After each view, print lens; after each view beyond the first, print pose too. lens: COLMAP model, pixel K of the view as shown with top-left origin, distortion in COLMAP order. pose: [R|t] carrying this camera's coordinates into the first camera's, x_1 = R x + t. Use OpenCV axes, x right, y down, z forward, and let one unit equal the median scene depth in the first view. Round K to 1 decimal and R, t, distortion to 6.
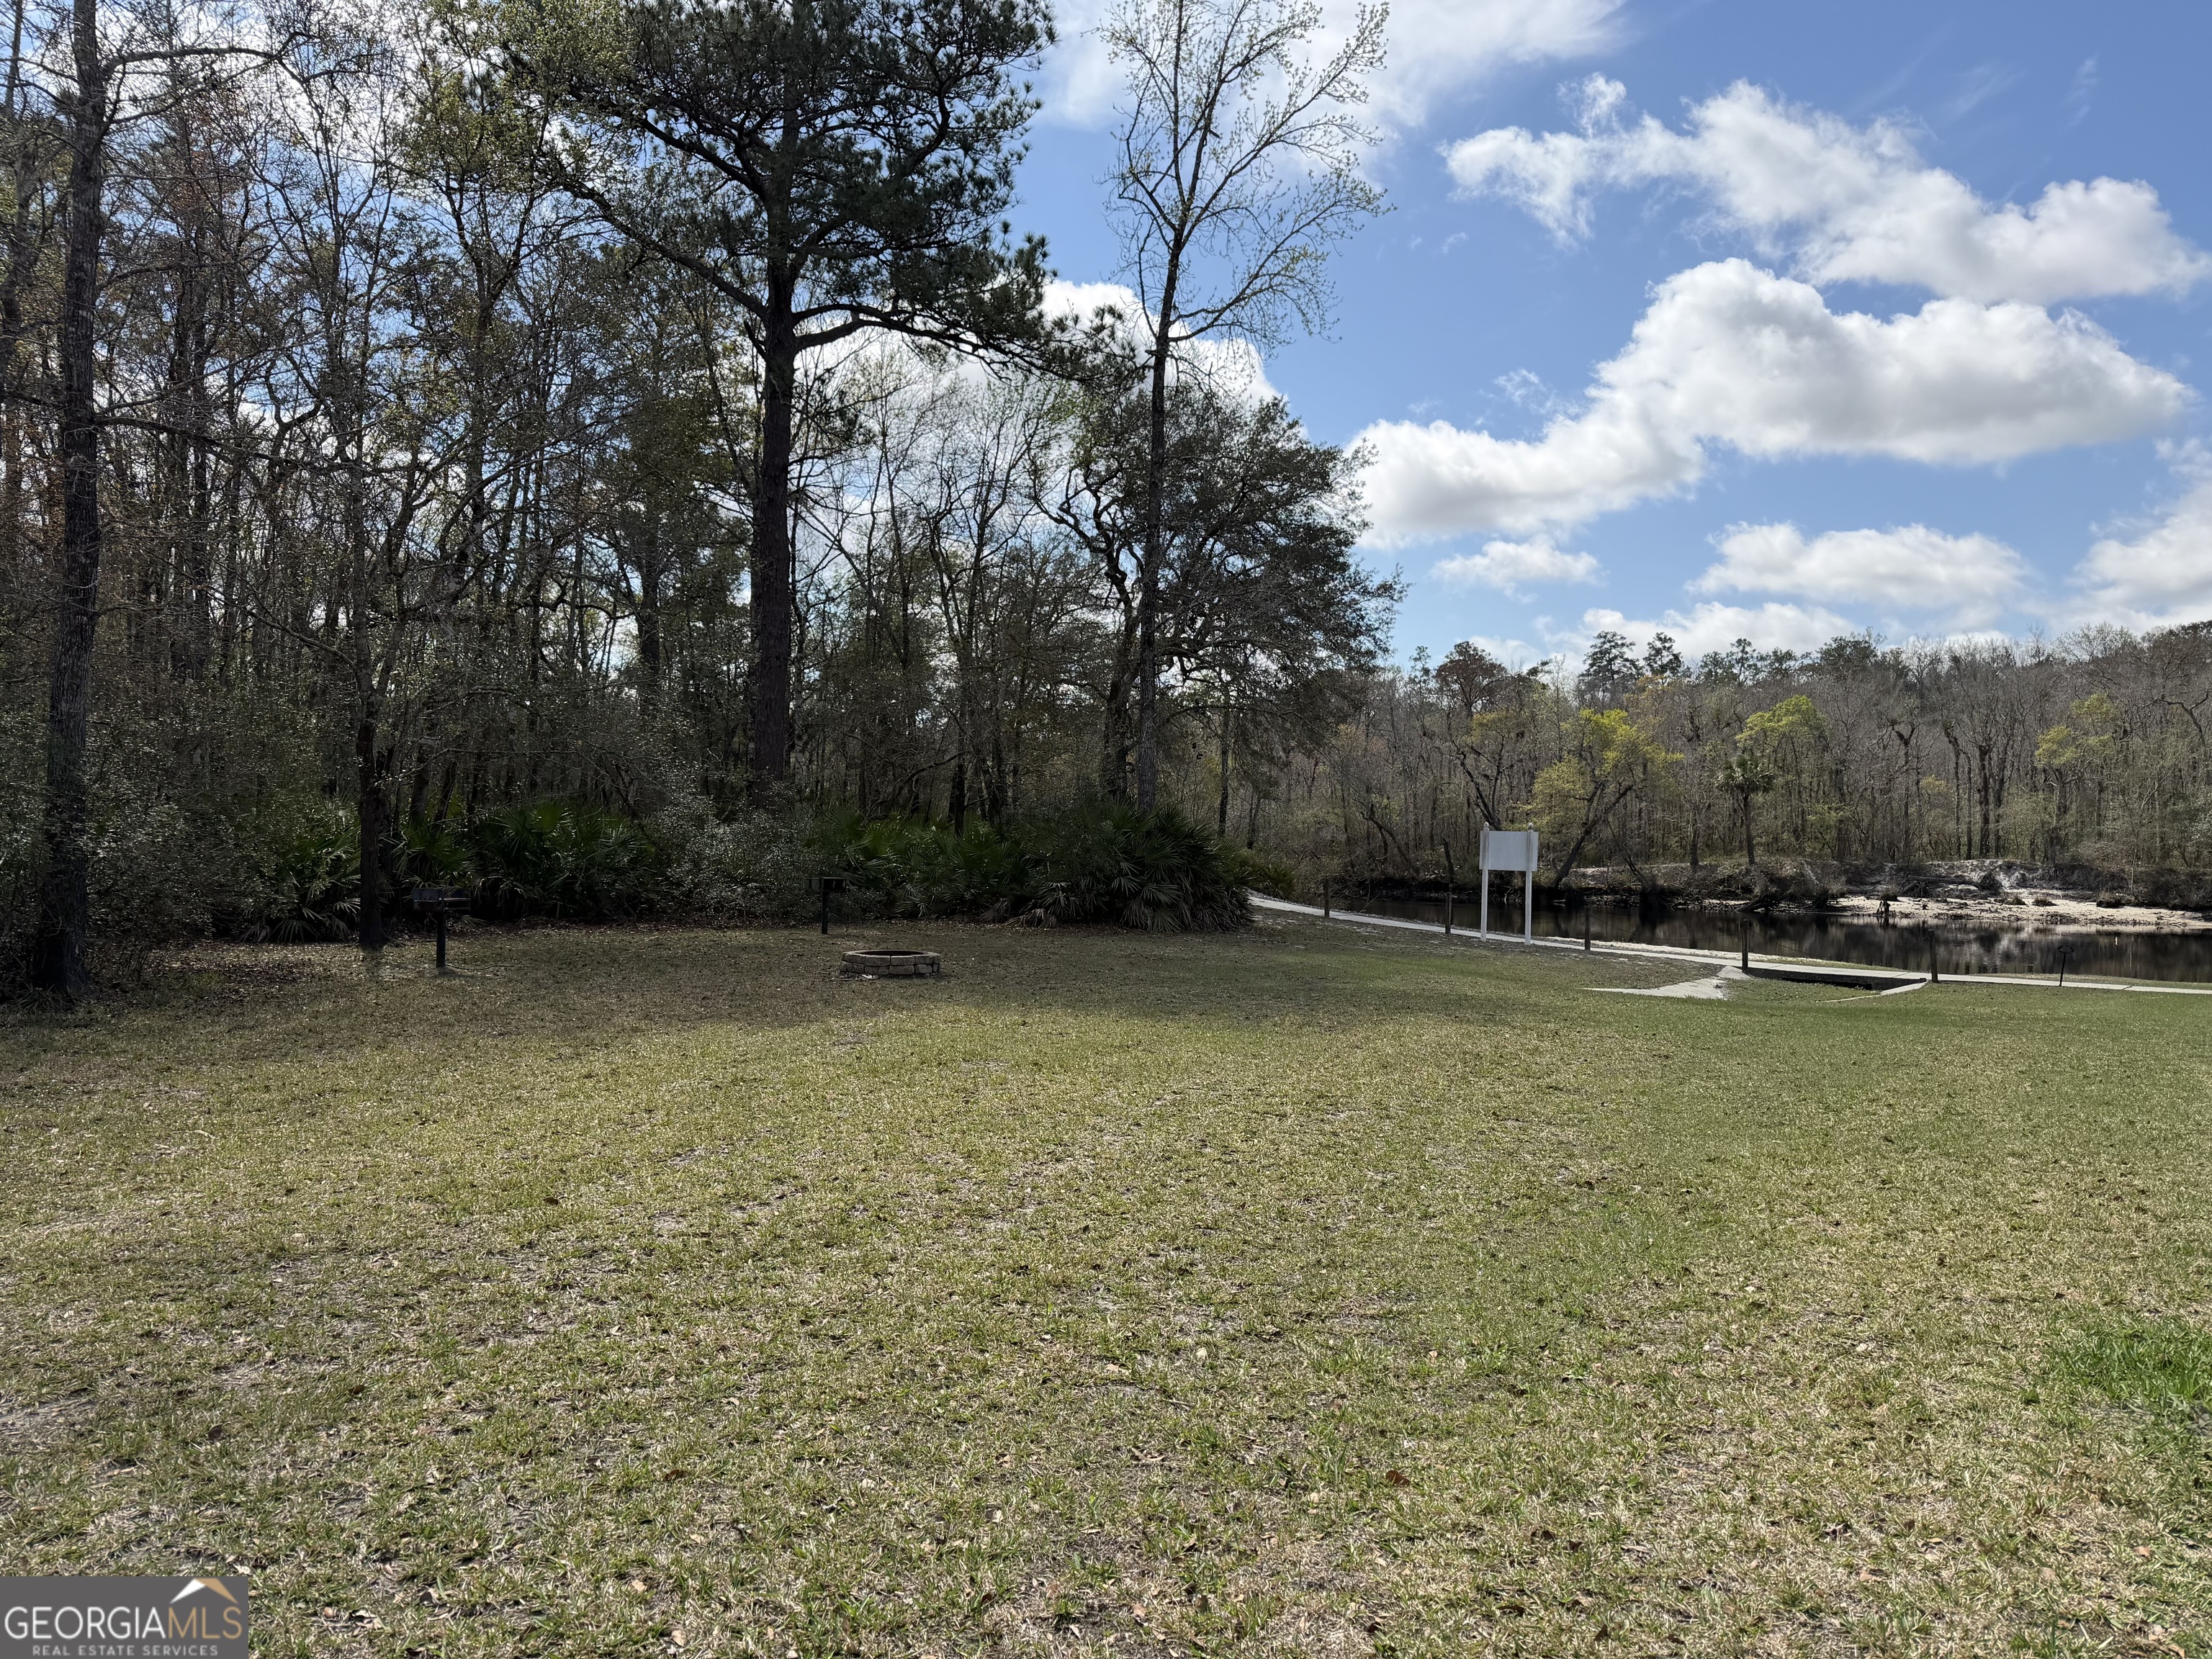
lens RADIAL K [[1513.6, 0, 1108.2], [0, 1513.6, 871.1], [0, 0, 1]] dist [0.070452, -0.081424]
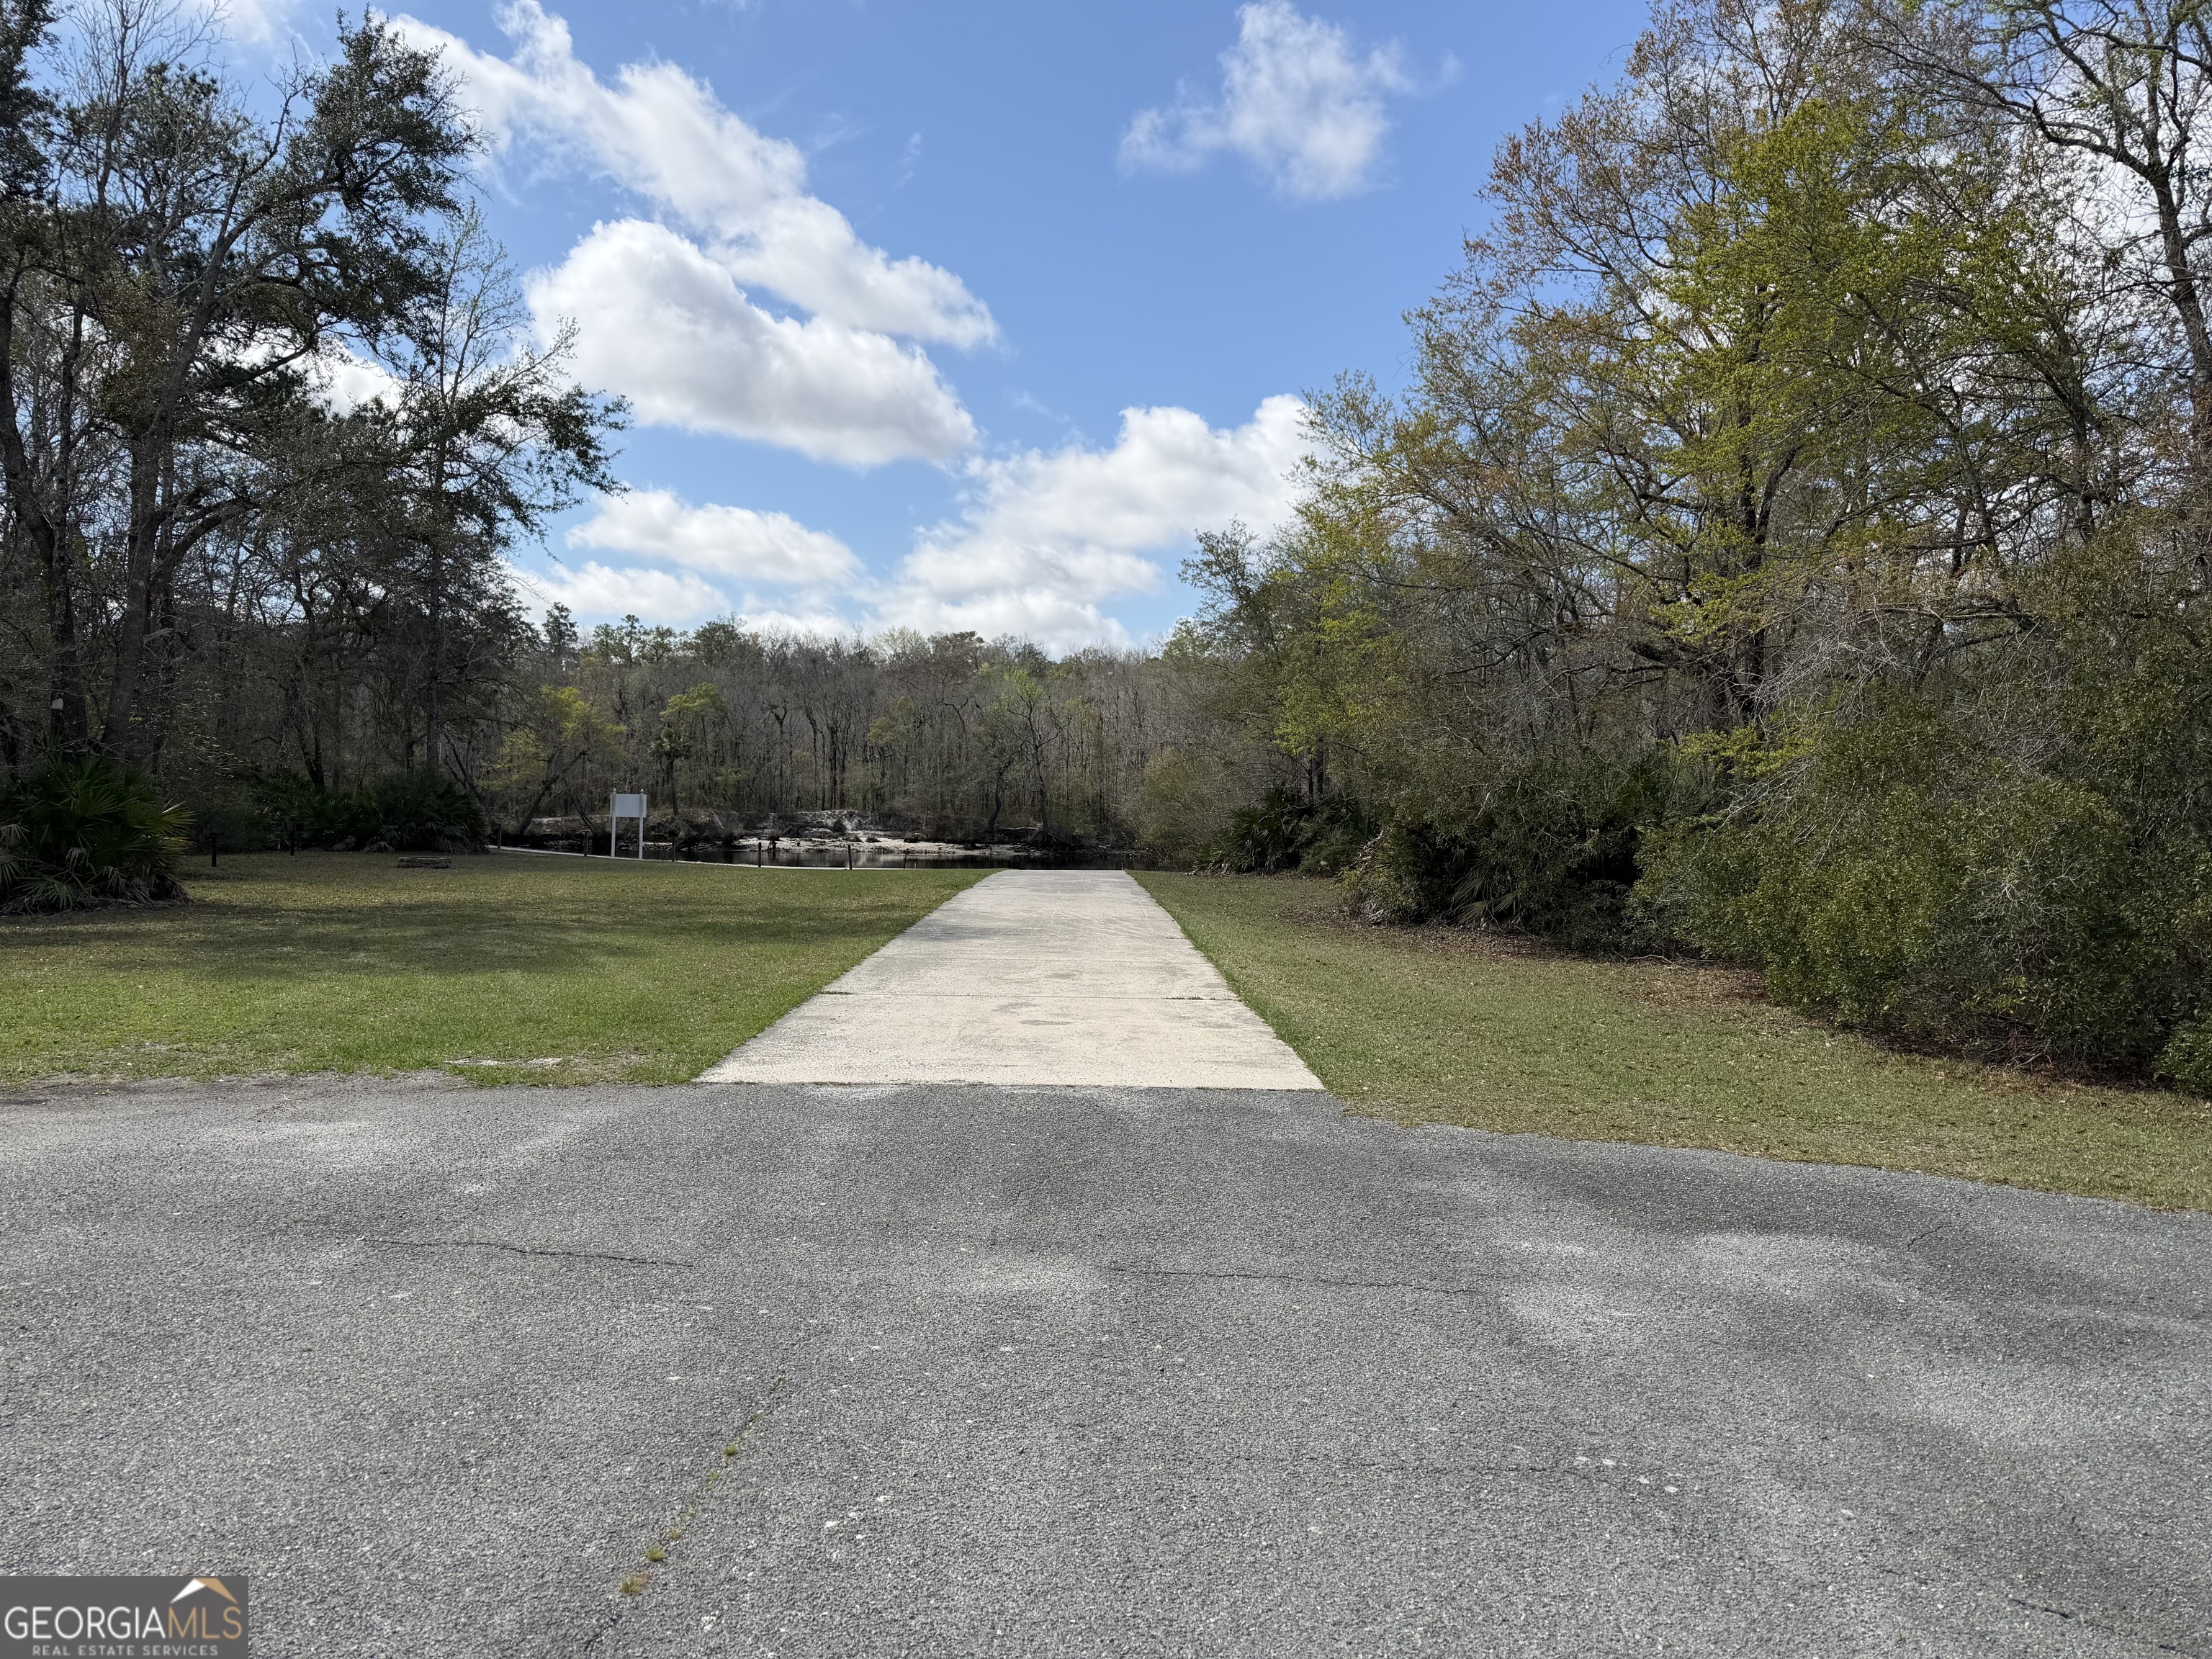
lens RADIAL K [[1513.6, 0, 1092.4], [0, 1513.6, 813.9], [0, 0, 1]] dist [0.070452, -0.081424]
pose [[0.761445, -0.004909, 0.648211, -0.143839], [0.008708, 0.999959, -0.002657, 0.001861], [-0.648171, 0.007668, 0.761456, -0.199375]]
